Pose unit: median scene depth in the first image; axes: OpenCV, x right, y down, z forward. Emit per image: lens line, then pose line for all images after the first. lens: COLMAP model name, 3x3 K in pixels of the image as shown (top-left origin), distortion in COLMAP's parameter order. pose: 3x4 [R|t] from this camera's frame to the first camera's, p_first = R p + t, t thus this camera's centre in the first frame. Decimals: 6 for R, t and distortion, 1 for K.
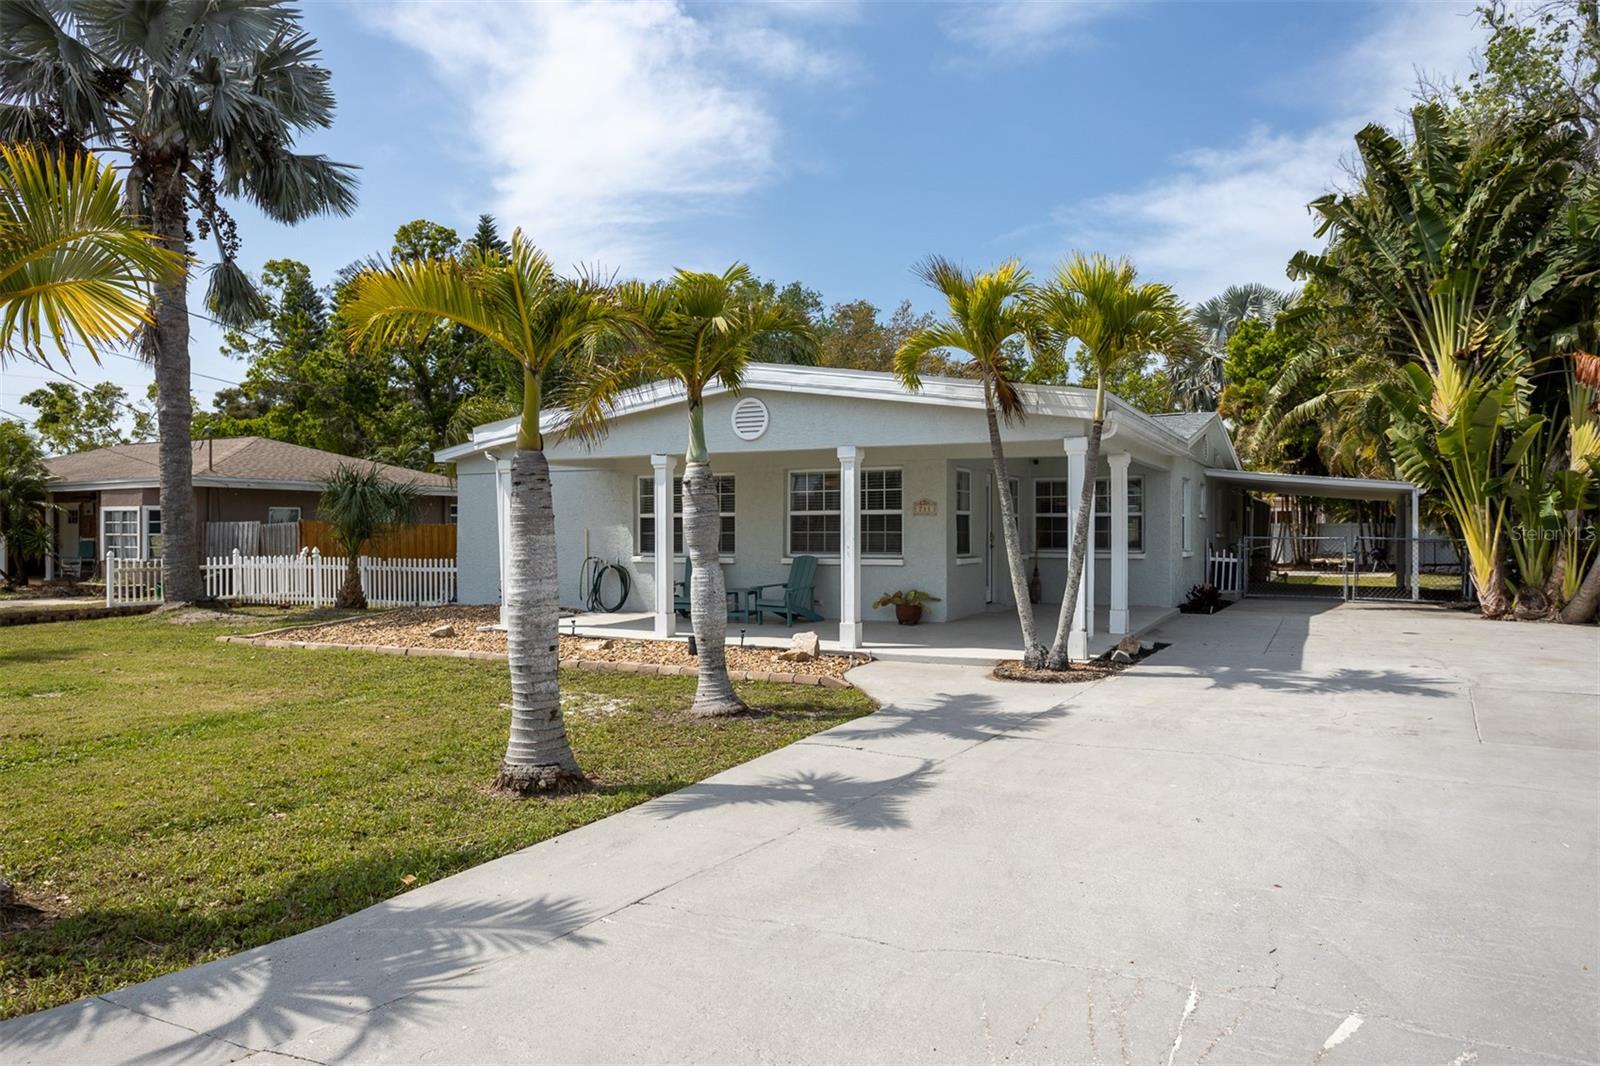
lens RADIAL K [[1055.5, 0, 803.4], [0, 1055.5, 545.9], [0, 0, 1]] dist [0.030341, 0.000513]
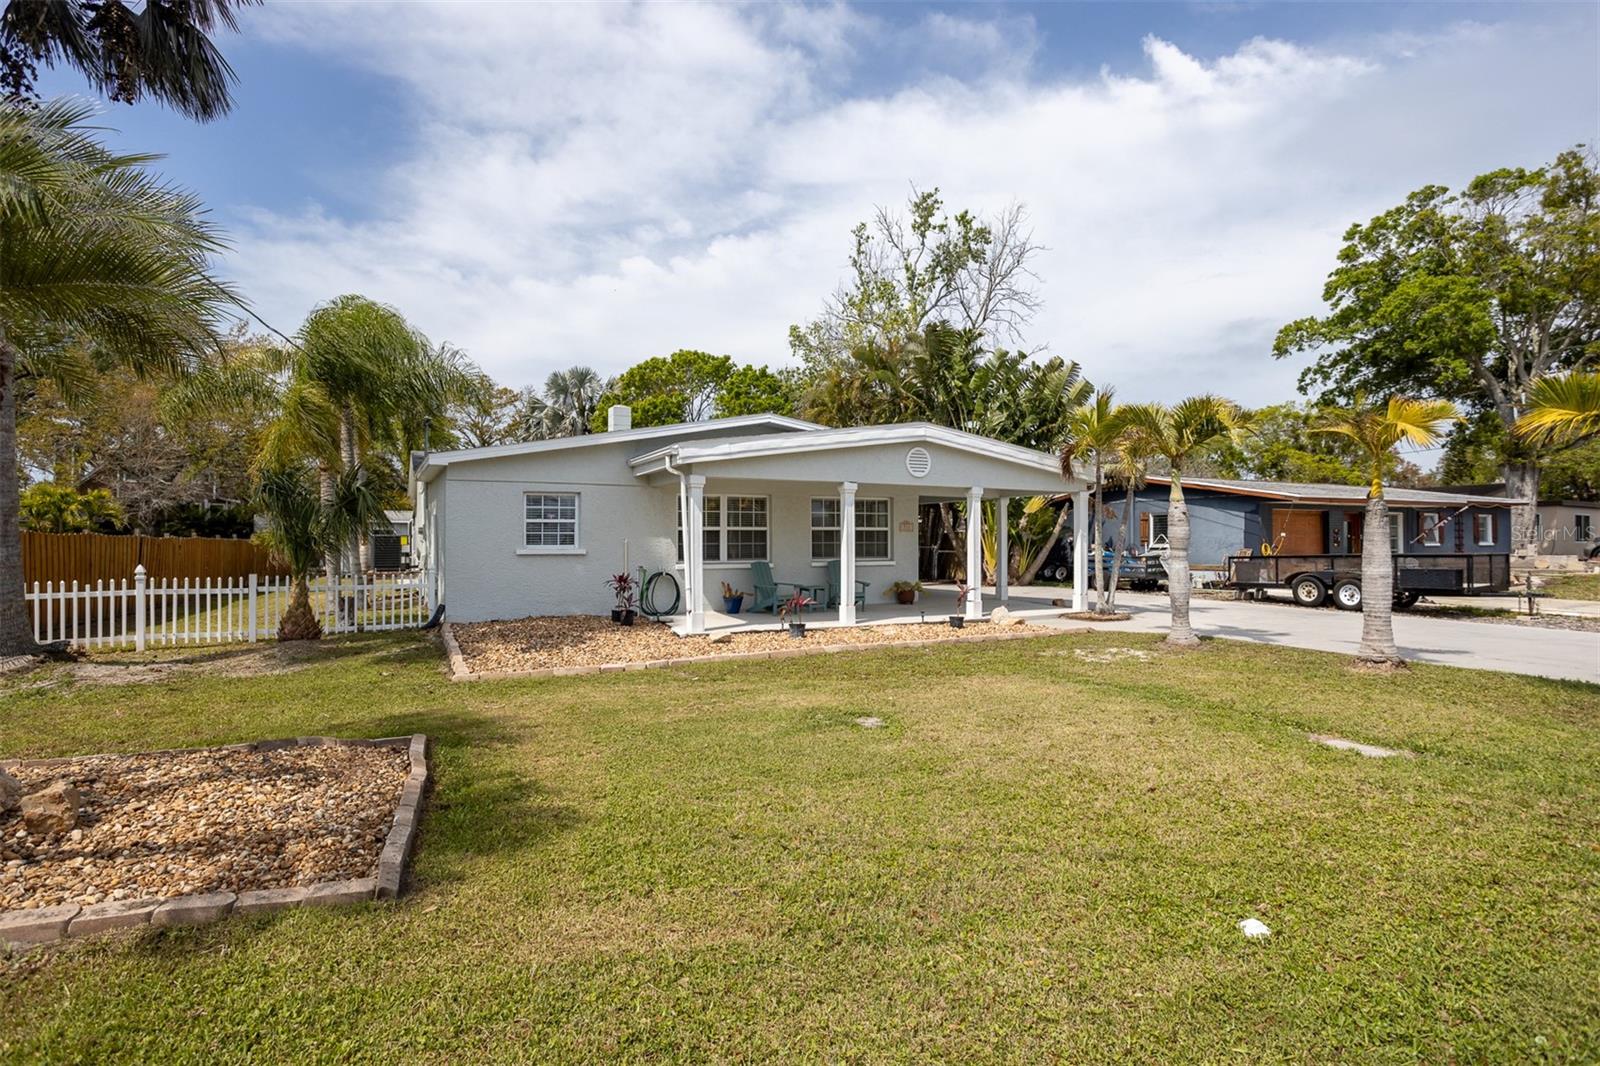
lens RADIAL K [[861.6, 0, 798.4], [0, 861.6, 536.0], [0, 0, 1]] dist [0.006425, -0.001239]
pose [[0.566937, 0.006476, 0.823735, -0.966443], [0.015891, 0.999697, -0.018797, -0.001229], [-0.823608, 0.023747, 0.566663, 0.415951]]
